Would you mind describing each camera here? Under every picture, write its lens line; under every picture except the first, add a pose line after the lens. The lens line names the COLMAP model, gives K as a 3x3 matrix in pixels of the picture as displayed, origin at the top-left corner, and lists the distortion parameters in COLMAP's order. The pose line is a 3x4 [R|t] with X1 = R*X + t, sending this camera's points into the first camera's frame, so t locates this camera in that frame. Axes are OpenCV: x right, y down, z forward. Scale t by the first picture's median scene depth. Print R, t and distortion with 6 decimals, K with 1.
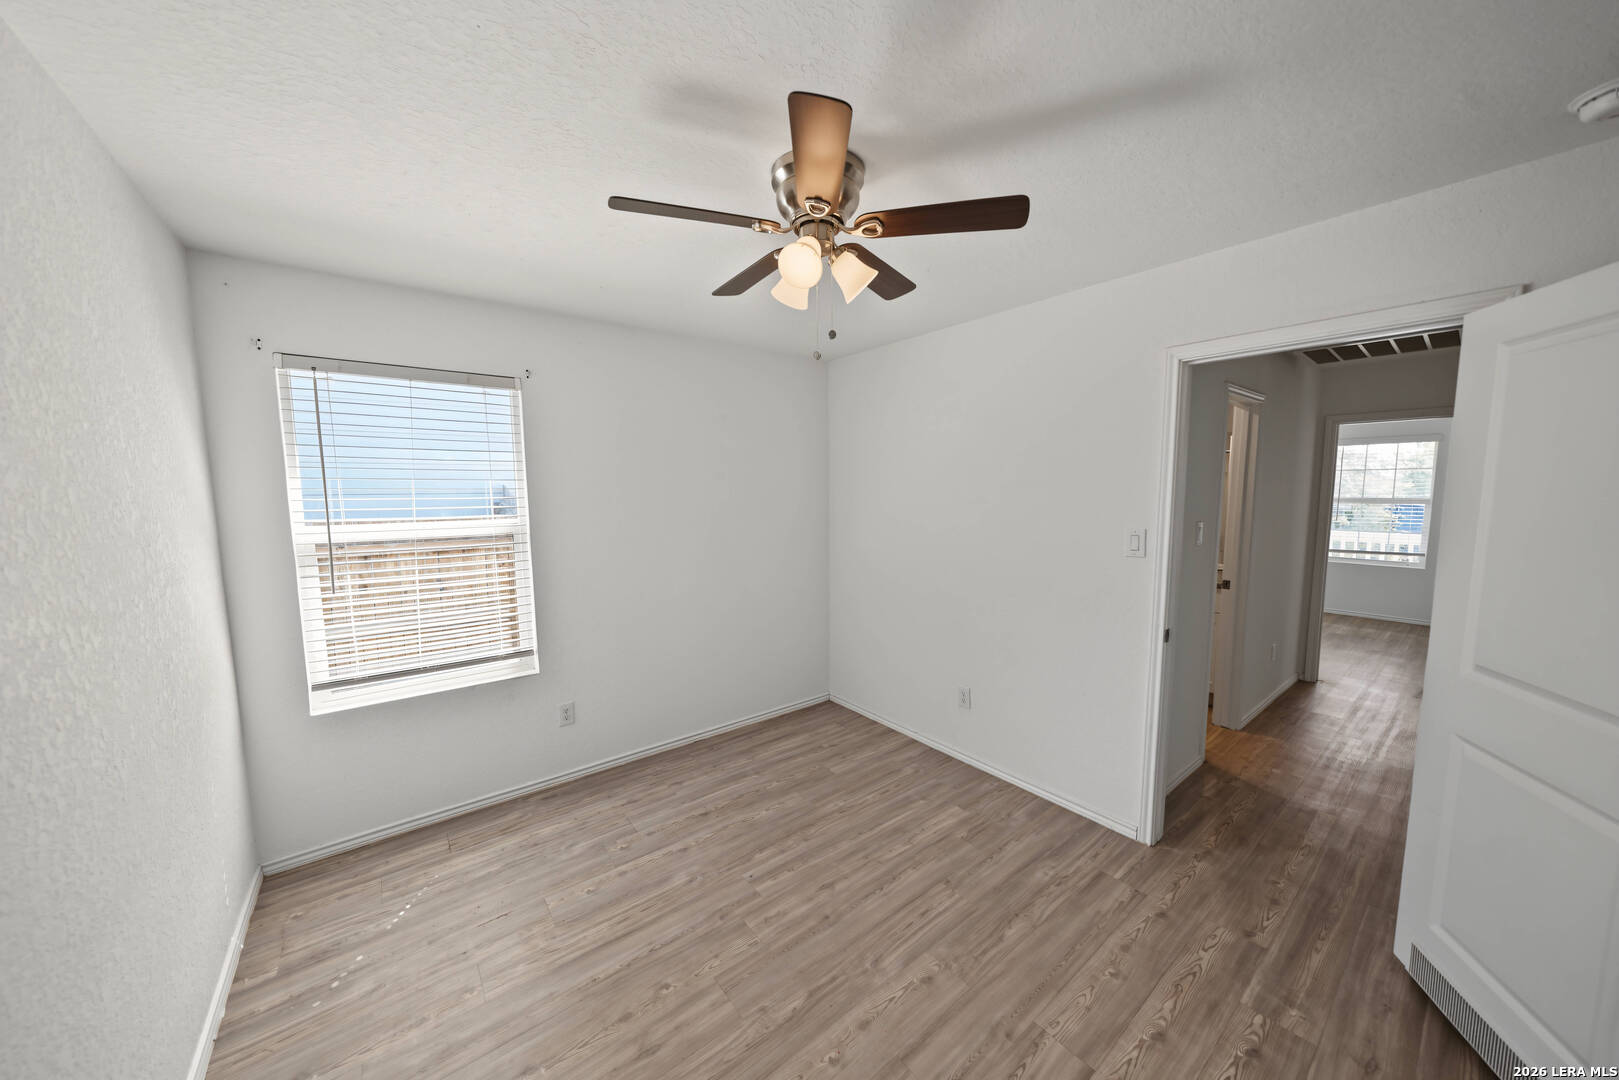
lens RADIAL K [[546.7, 0, 798.6], [0, 546.7, 541.0], [0, 0, 1]] dist [-0.004635, -0.000110]
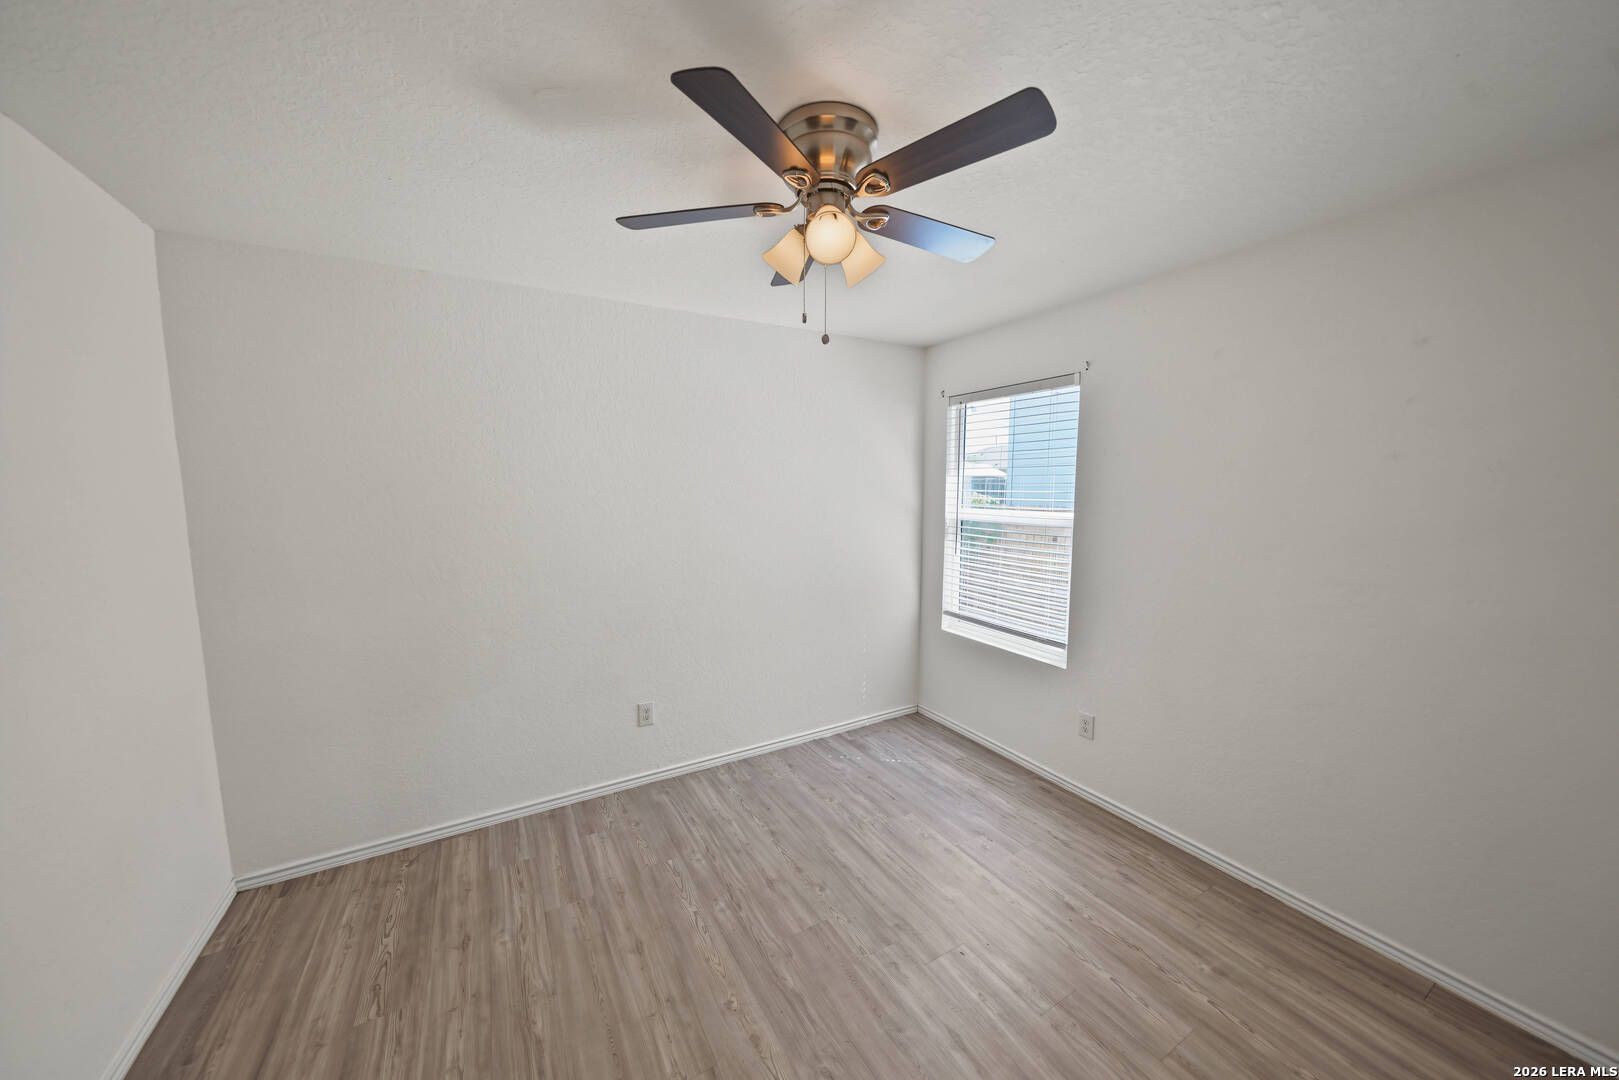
lens RADIAL K [[546.7, 0, 798.6], [0, 546.7, 541.0], [0, 0, 1]] dist [-0.004635, -0.000110]
pose [[-0.135145, 0.107296, -0.984999, 0.706310], [-0.092987, 0.988358, 0.120420, -0.082312], [0.986453, 0.107866, -0.123594, 0.802325]]
